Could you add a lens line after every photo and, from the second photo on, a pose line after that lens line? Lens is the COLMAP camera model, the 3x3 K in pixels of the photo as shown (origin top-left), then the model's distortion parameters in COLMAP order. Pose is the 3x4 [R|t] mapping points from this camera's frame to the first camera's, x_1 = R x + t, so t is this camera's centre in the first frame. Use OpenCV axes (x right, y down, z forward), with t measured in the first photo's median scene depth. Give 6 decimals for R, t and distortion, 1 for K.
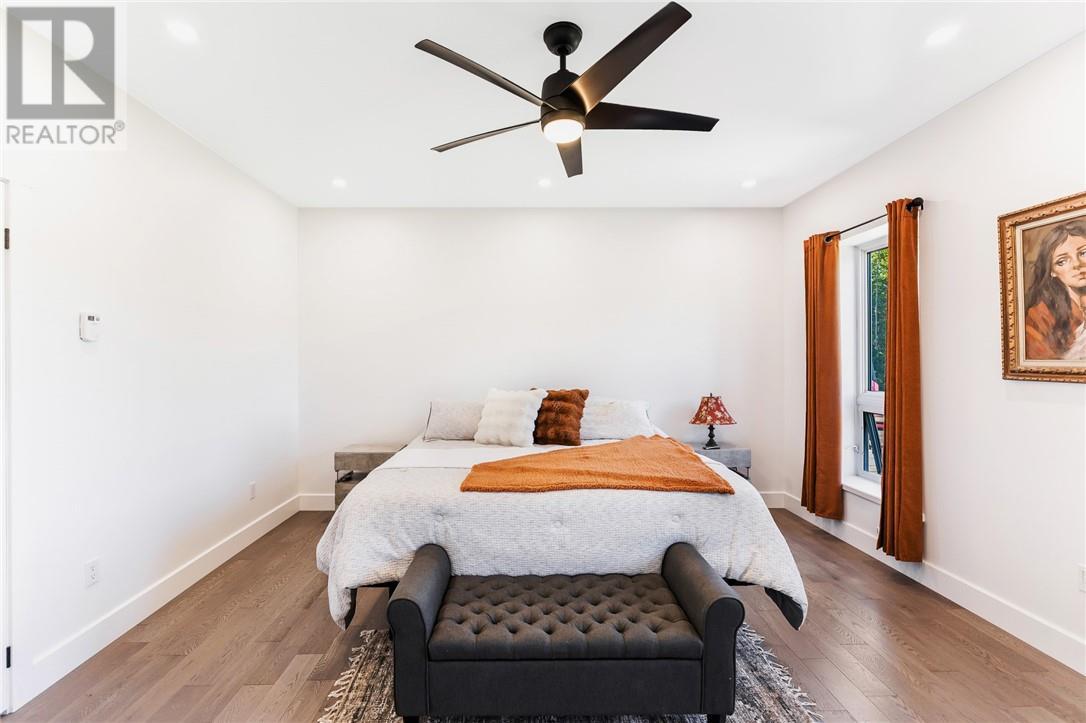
lens RADIAL K [[469.5, 0, 547.3], [0, 469.5, 363.0], [0, 0, 1]] dist [-0.013922, 0.009314]
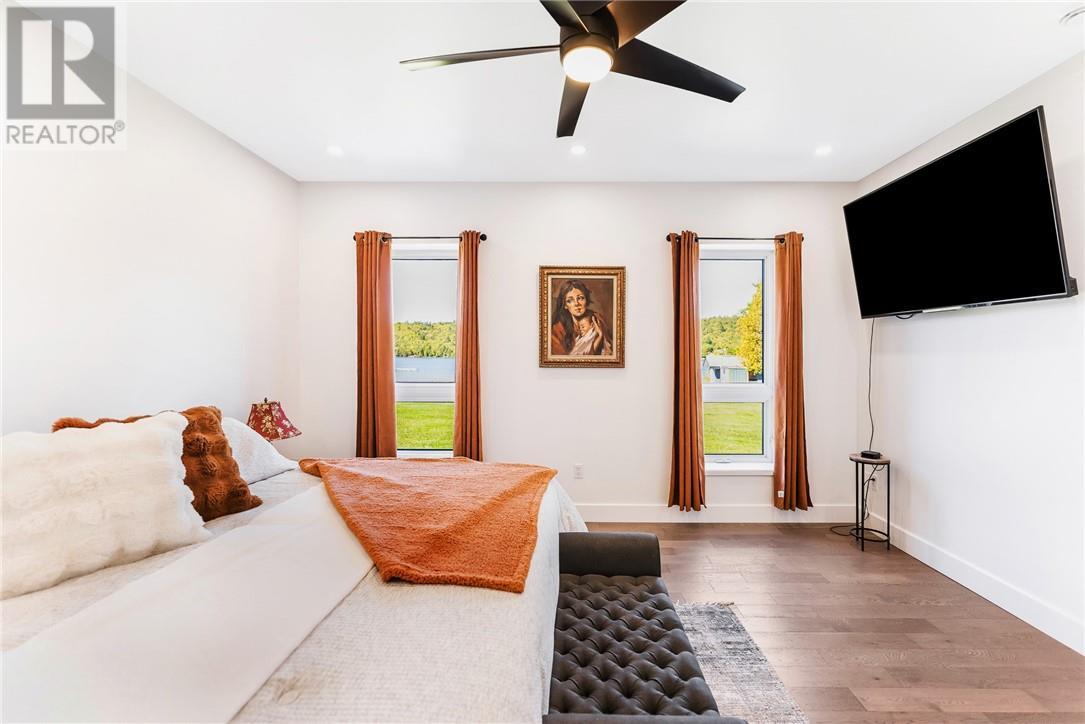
lens RADIAL K [[469.0, 0, 546.8], [0, 469.0, 363.5], [0, 0, 1]] dist [-0.013922, 0.009314]
pose [[0.073580, -0.014665, 0.997182, -0.670129], [0.003237, 0.999890, 0.014466, -0.001528], [-0.997284, 0.002164, 0.073619, 0.895292]]
